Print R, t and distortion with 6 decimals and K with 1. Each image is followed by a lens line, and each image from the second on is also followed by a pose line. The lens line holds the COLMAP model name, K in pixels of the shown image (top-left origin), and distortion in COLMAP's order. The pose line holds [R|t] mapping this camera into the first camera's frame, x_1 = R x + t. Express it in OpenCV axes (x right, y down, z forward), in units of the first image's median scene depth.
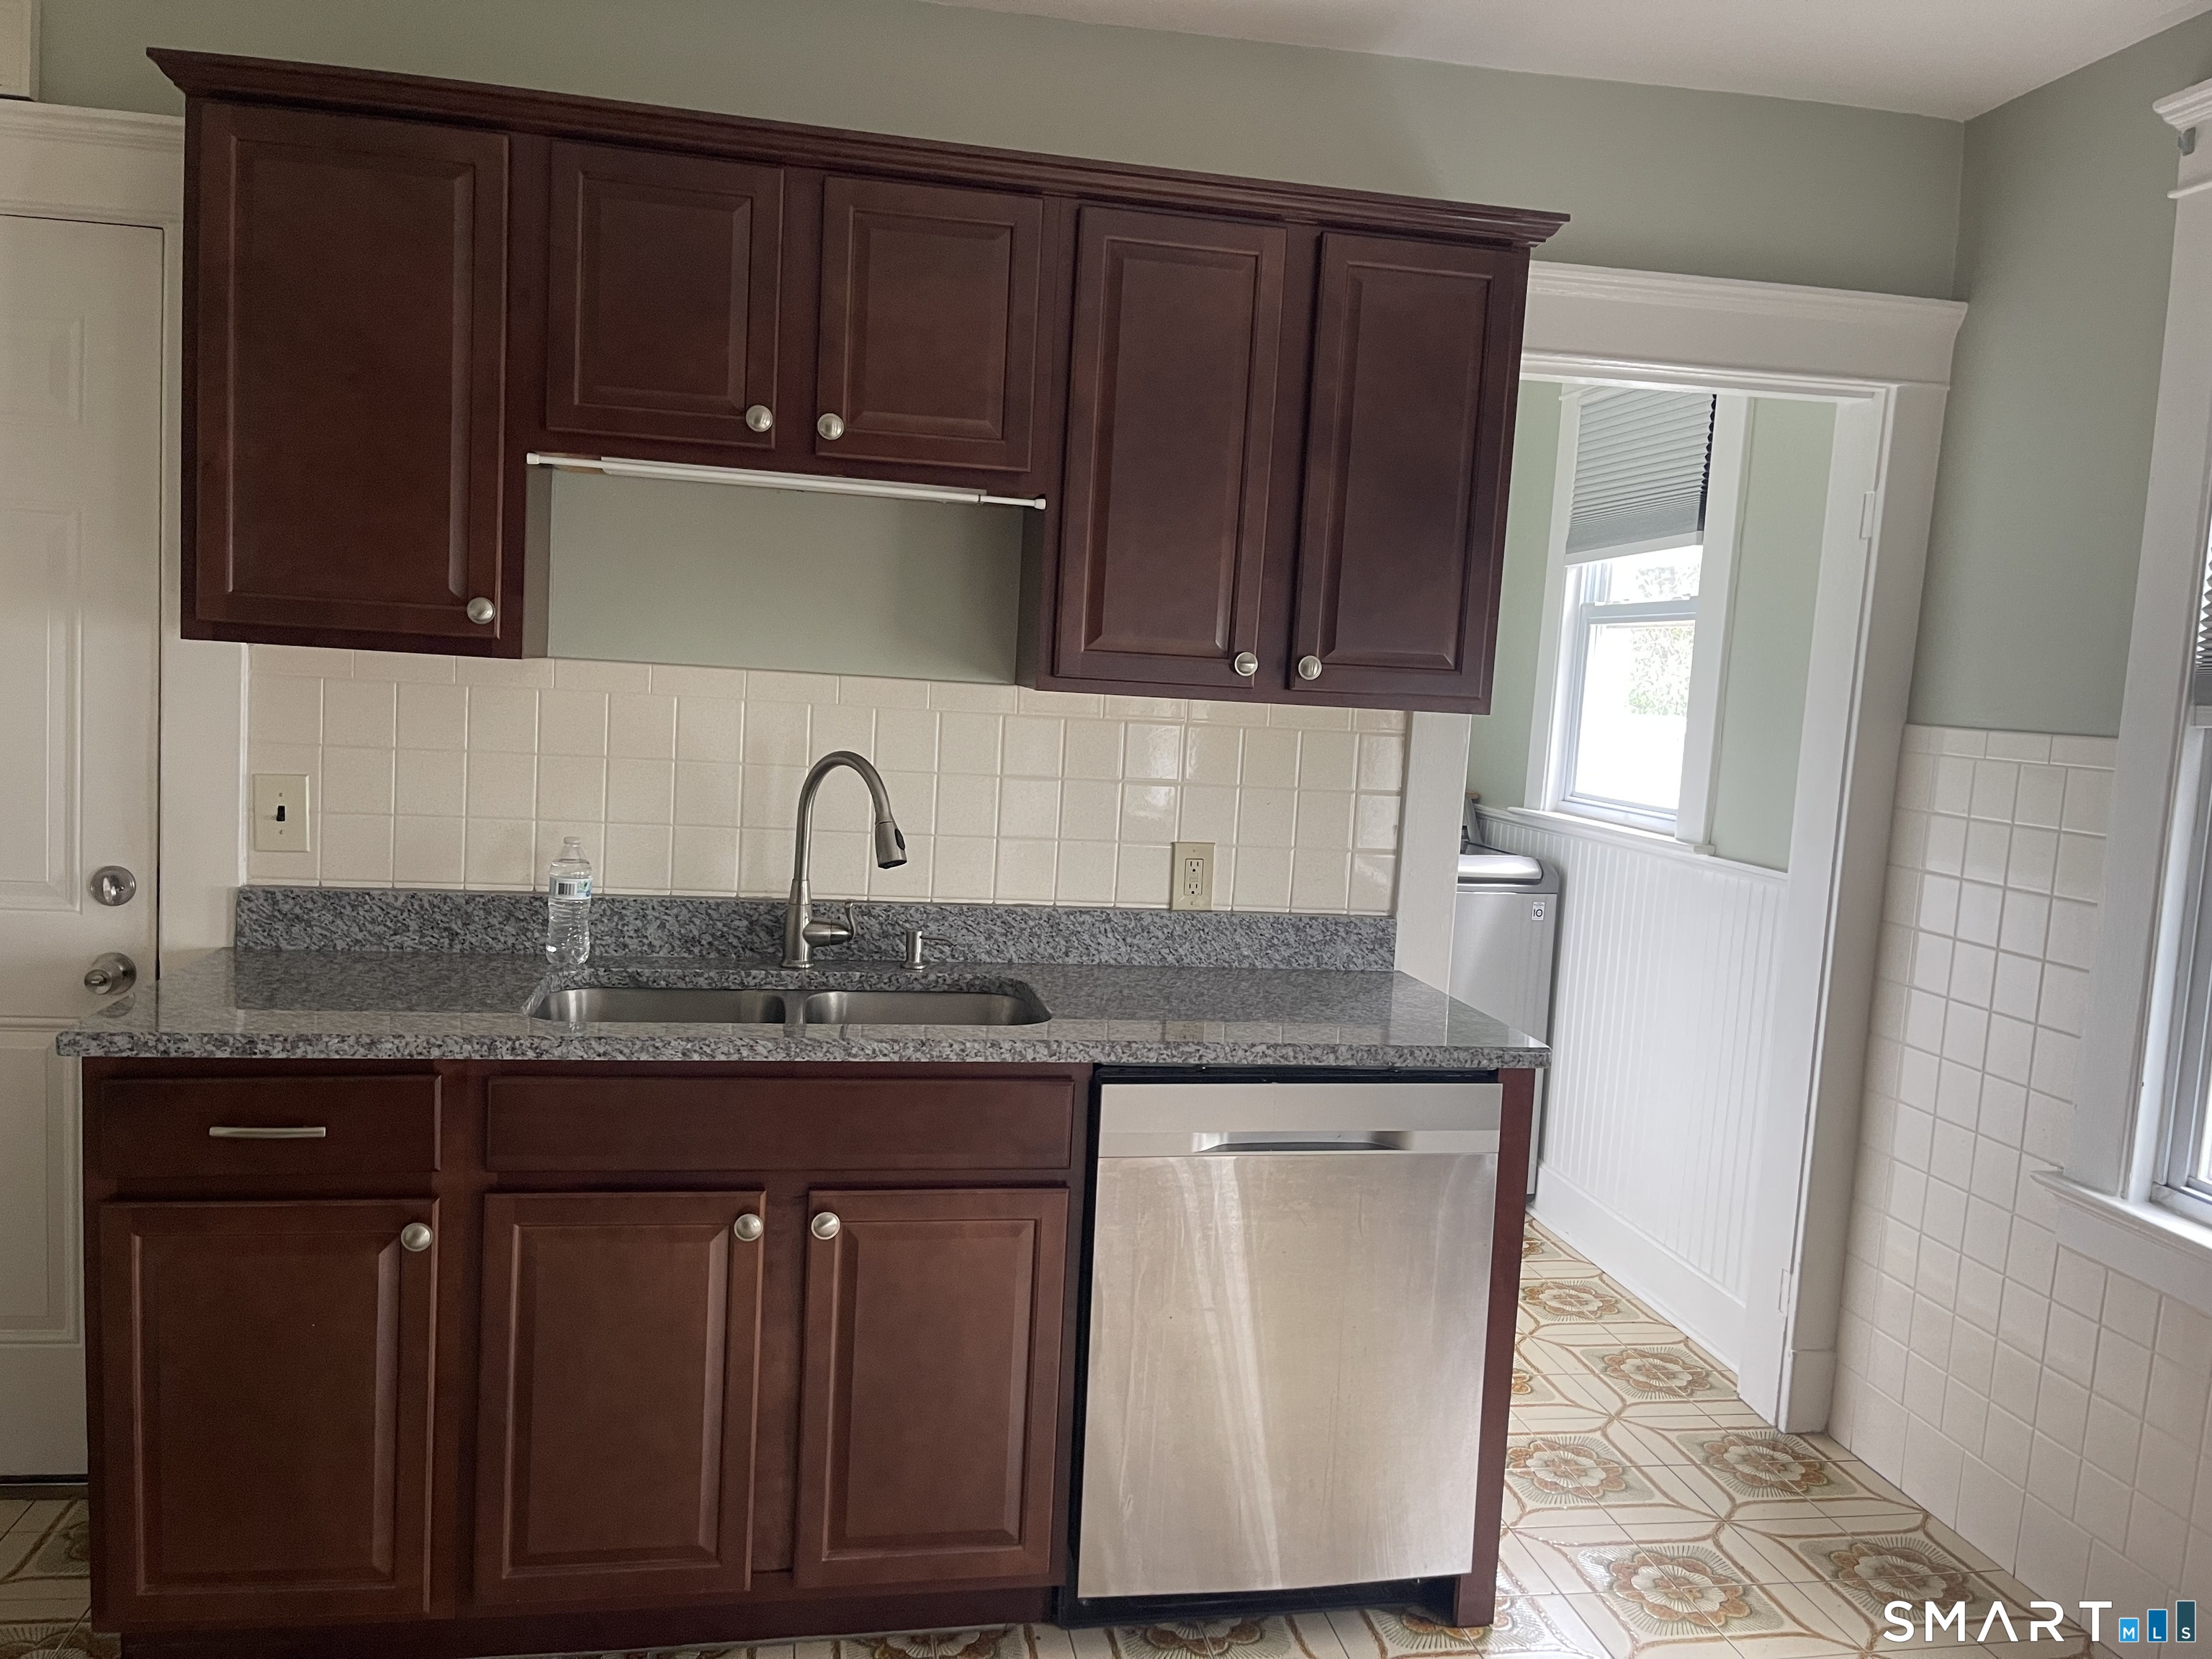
lens RADIAL K [[1685.6, 0, 1108.1], [0, 1685.6, 841.4], [0, 0, 1]] dist [0.081544, -0.099317]
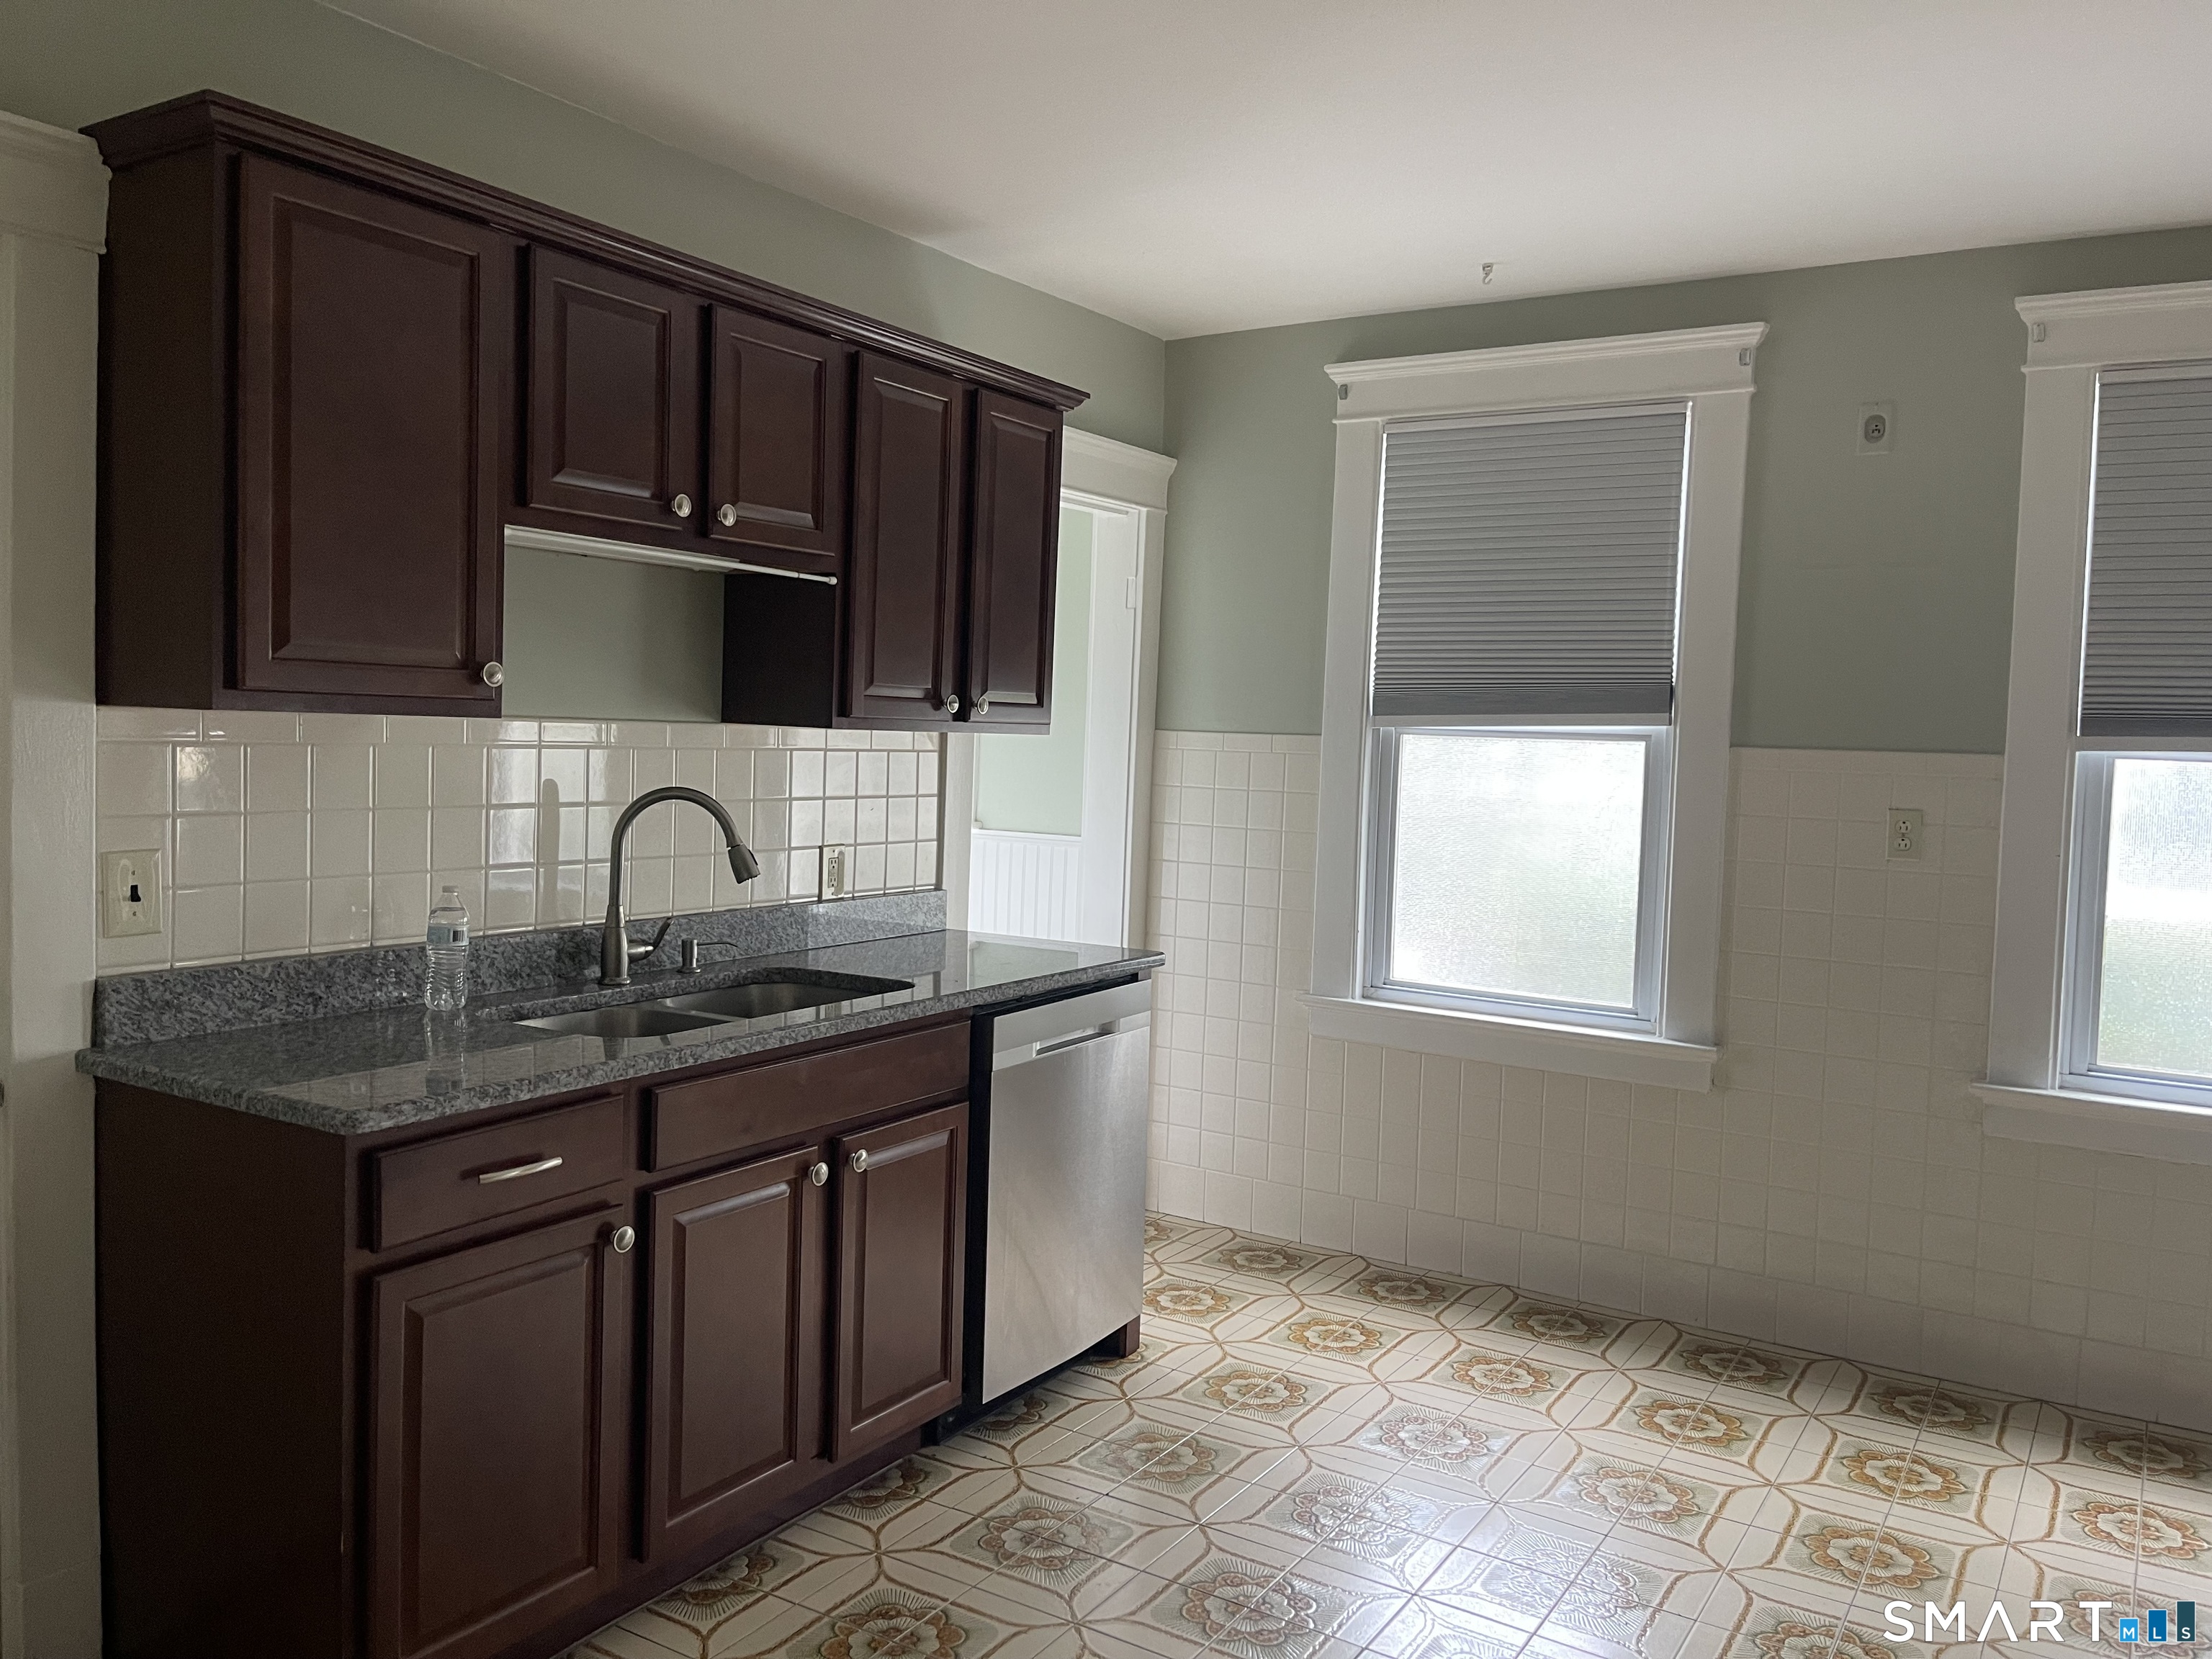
lens RADIAL K [[1685.6, 0, 1108.1], [0, 1685.6, 841.4], [0, 0, 1]] dist [0.081544, -0.099317]
pose [[0.683005, -0.084389, 0.725523, -0.788690], [0.082087, 0.995879, 0.038559, -0.036491], [-0.725787, 0.033220, 0.687117, -0.004094]]
